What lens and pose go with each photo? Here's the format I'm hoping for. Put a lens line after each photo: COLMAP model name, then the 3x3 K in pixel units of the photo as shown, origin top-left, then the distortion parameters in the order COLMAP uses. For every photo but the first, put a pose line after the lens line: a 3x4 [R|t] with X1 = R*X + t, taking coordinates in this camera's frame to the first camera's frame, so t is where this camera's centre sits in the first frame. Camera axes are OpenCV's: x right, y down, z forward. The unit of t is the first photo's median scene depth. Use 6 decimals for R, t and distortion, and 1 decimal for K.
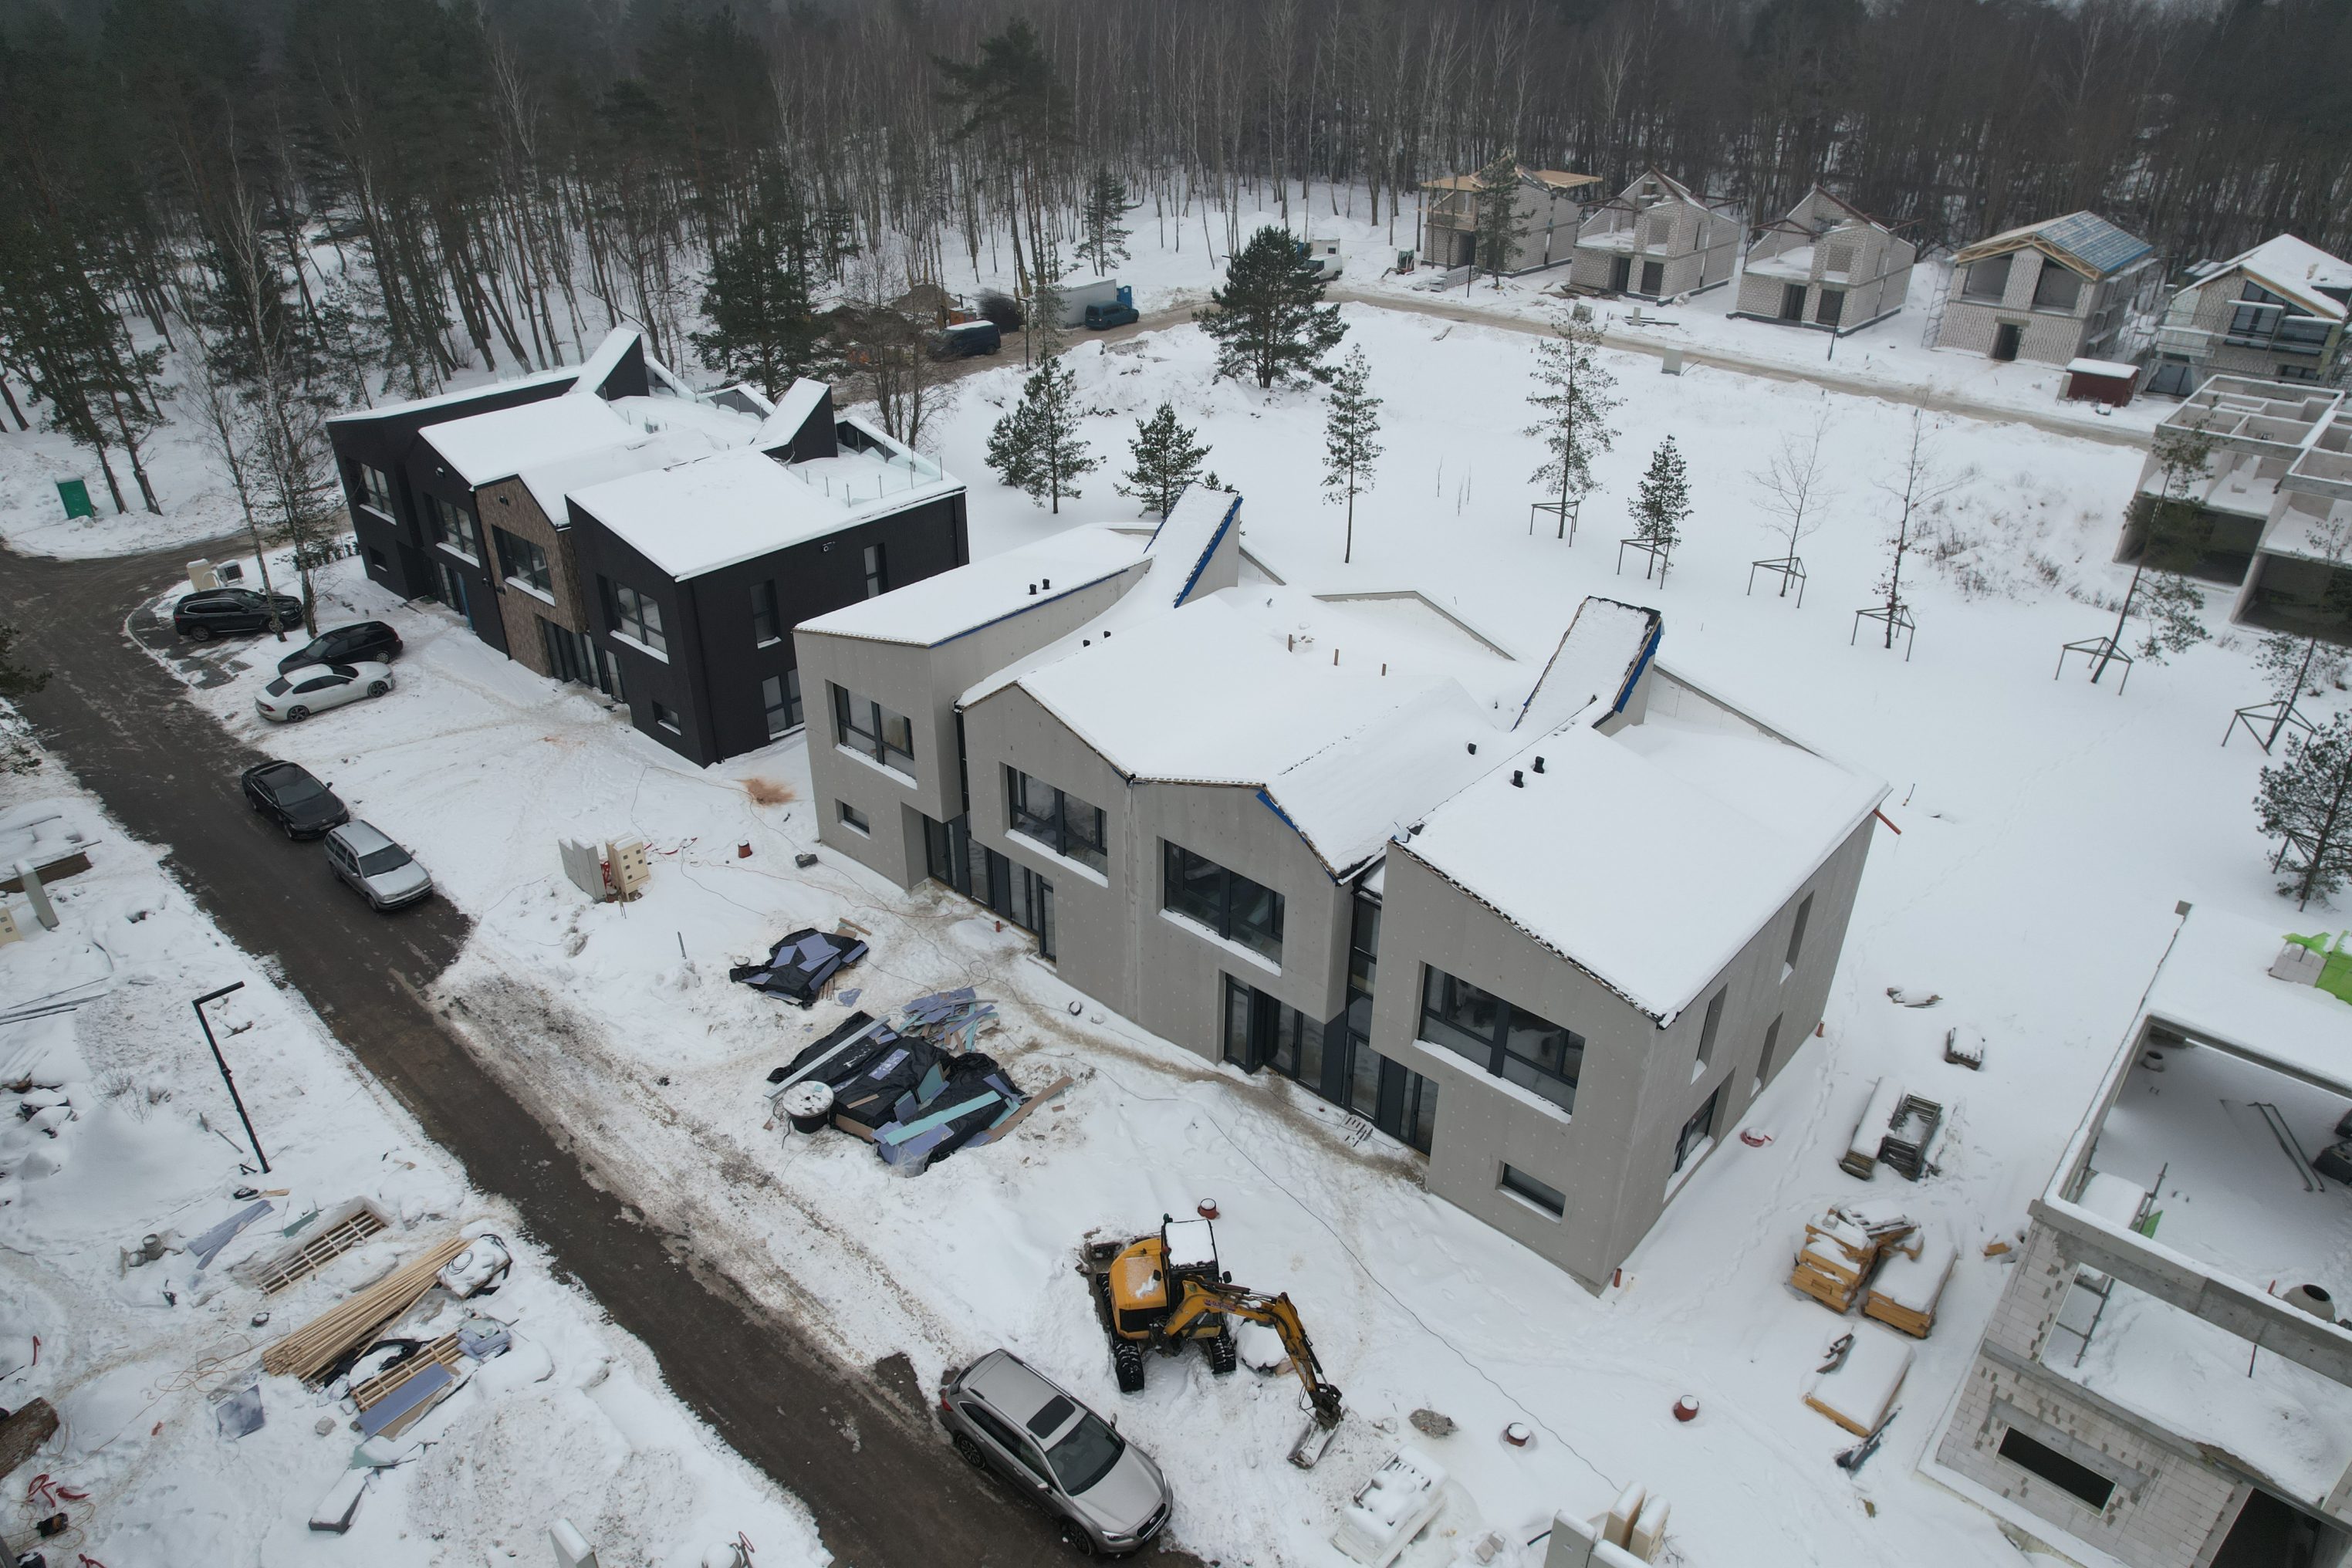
lens RADIAL K [[1499.6, 0, 1179.0], [0, 1499.6, 783.1], [0, 0, 1]] dist [-0.071475, 0.053560]
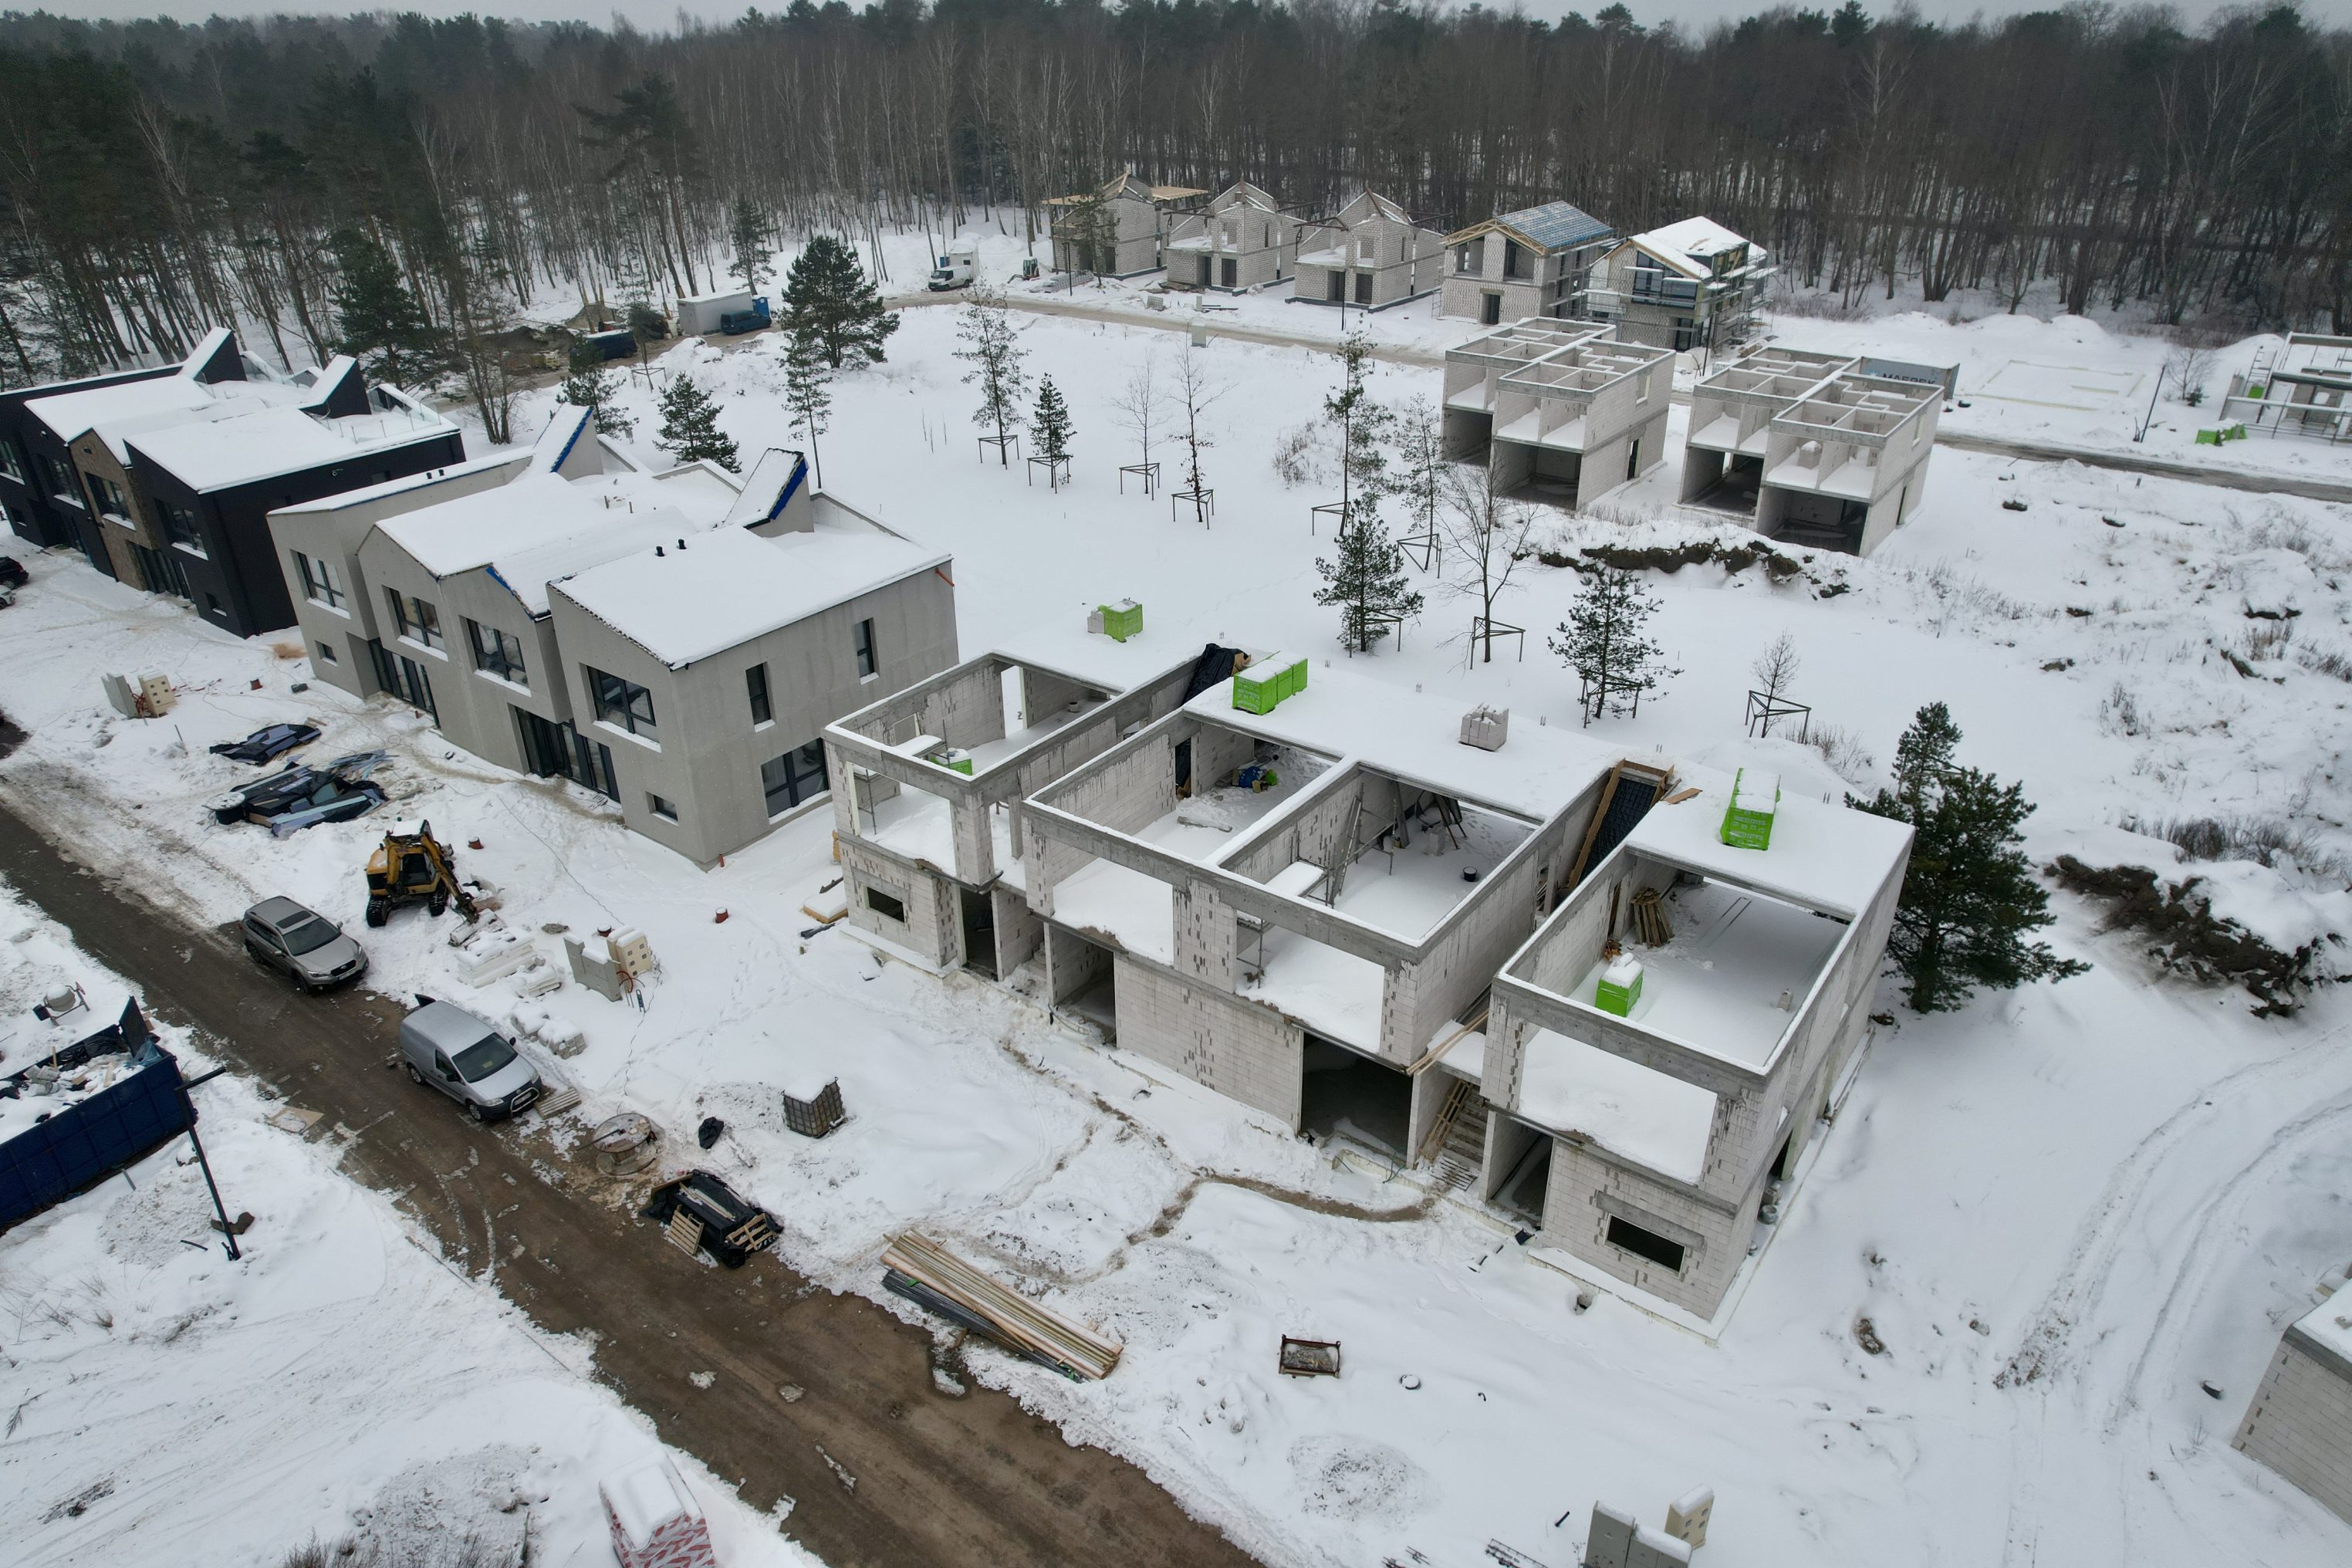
lens RADIAL K [[1499.6, 0, 1196.7], [0, 1499.6, 792.1], [0, 0, 1]] dist [-0.071475, 0.053560]
pose [[0.995577, -0.058072, 0.073855, 0.422626], [0.059401, 0.998107, -0.015932, 0.196454], [-0.072790, 0.020248, 0.997142, -0.370995]]
